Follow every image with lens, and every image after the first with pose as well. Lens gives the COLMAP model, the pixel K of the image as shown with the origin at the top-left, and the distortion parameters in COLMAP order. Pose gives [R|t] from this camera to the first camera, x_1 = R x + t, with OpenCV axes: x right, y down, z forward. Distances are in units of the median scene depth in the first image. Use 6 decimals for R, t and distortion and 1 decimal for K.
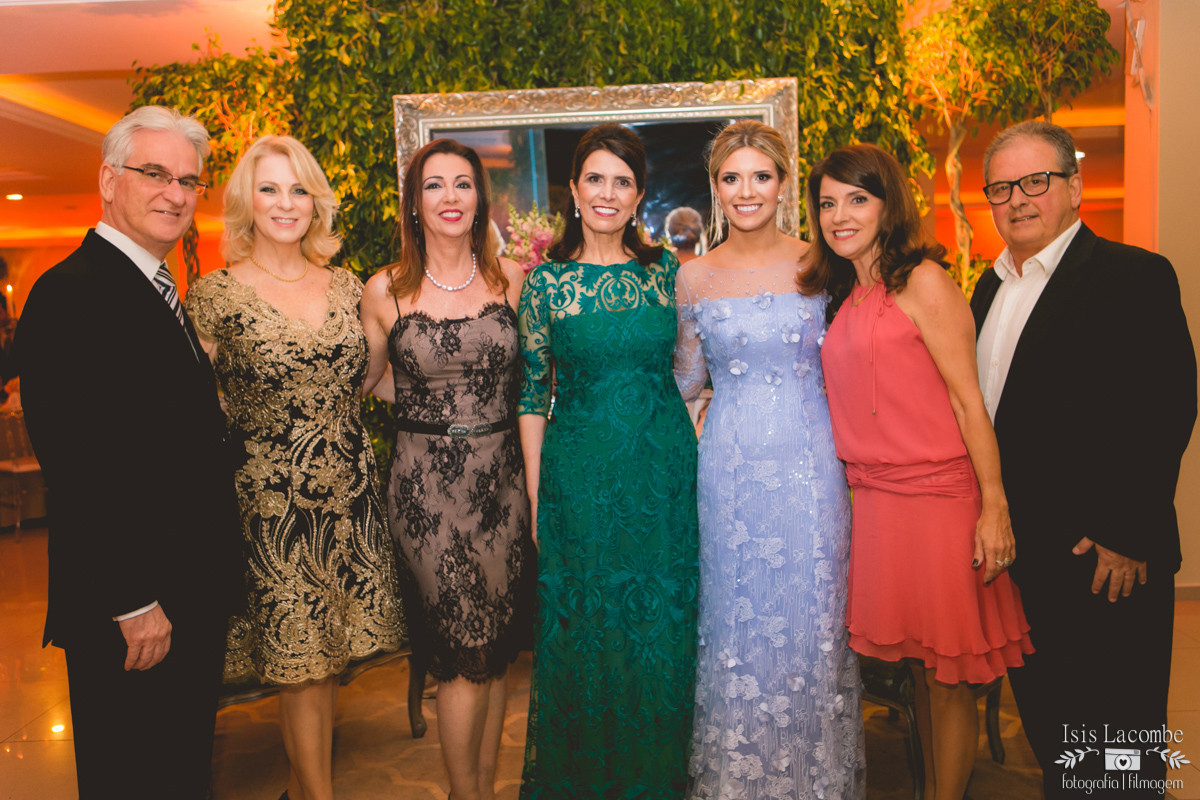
lens RADIAL K [[1047.8, 0, 600.0], [0, 1047.8, 400.0], [0, 0, 1]] dist [0.003819, -0.009543]
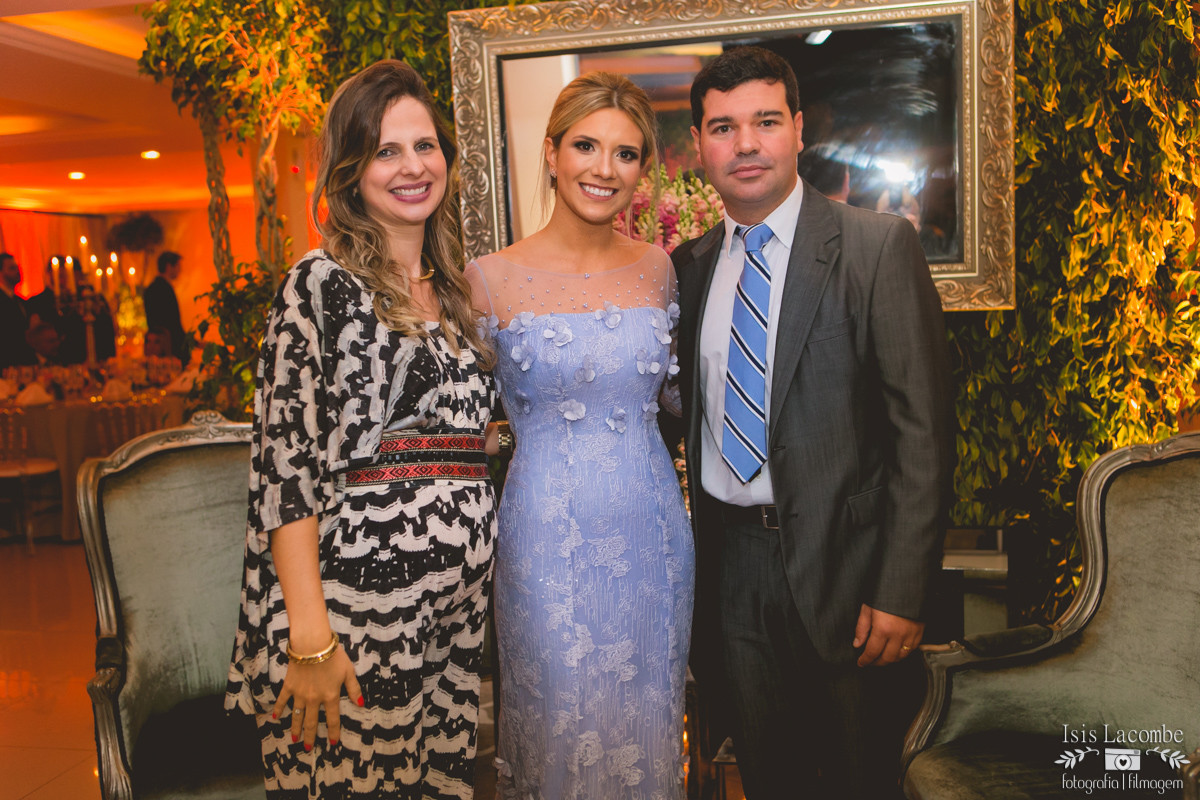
lens RADIAL K [[1197.9, 0, 600.0], [0, 1197.9, 400.0], [0, 0, 1]] dist [0.014077, -0.014186]
pose [[0.979170, 0.016623, -0.202361, 0.085902], [-0.012111, 0.999650, 0.023513, -0.034787], [0.202681, -0.020573, 0.979029, 0.176302]]
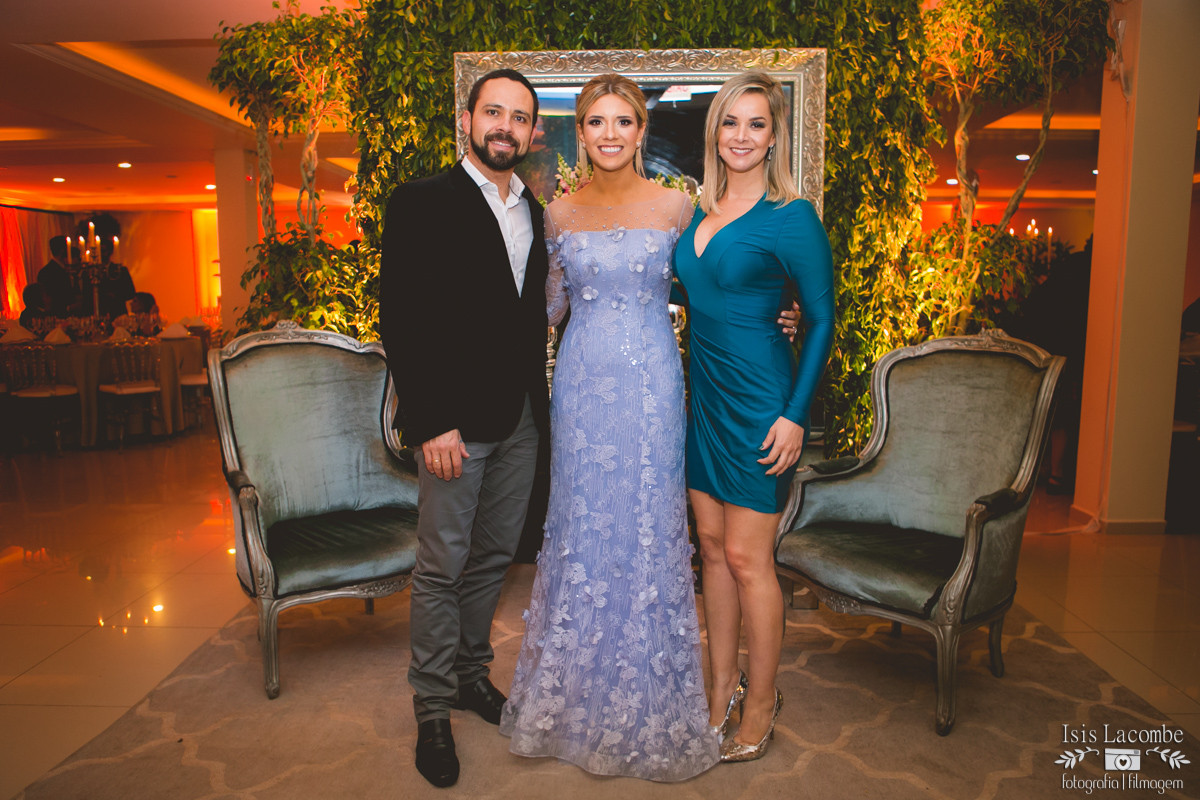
lens RADIAL K [[863.0, 0, 600.0], [0, 863.0, 400.0], [0, 0, 1]] dist [-0.100472, 0.070070]
pose [[0.999483, 0.032137, 0.000409, -0.034713], [-0.032118, 0.998268, 0.049290, 0.020064], [0.001176, -0.049278, 0.998784, 0.104619]]
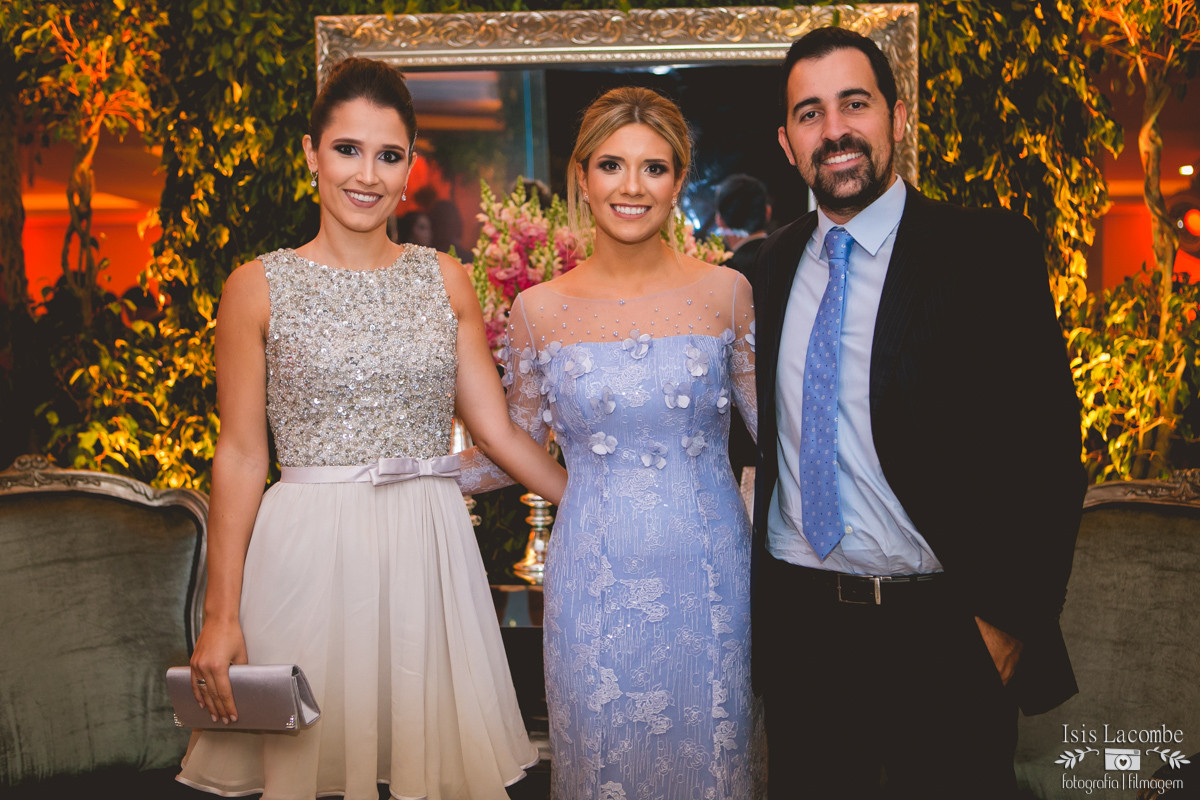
lens RADIAL K [[1452.1, 0, 600.0], [0, 1452.1, 400.0], [0, 0, 1]] dist [-0.044098, 0.111316]
pose [[0.999527, 0.026822, -0.015027, 0.005558], [-0.027356, 0.998957, -0.036551, -0.015711], [0.014031, 0.036945, 0.999219, 0.083671]]
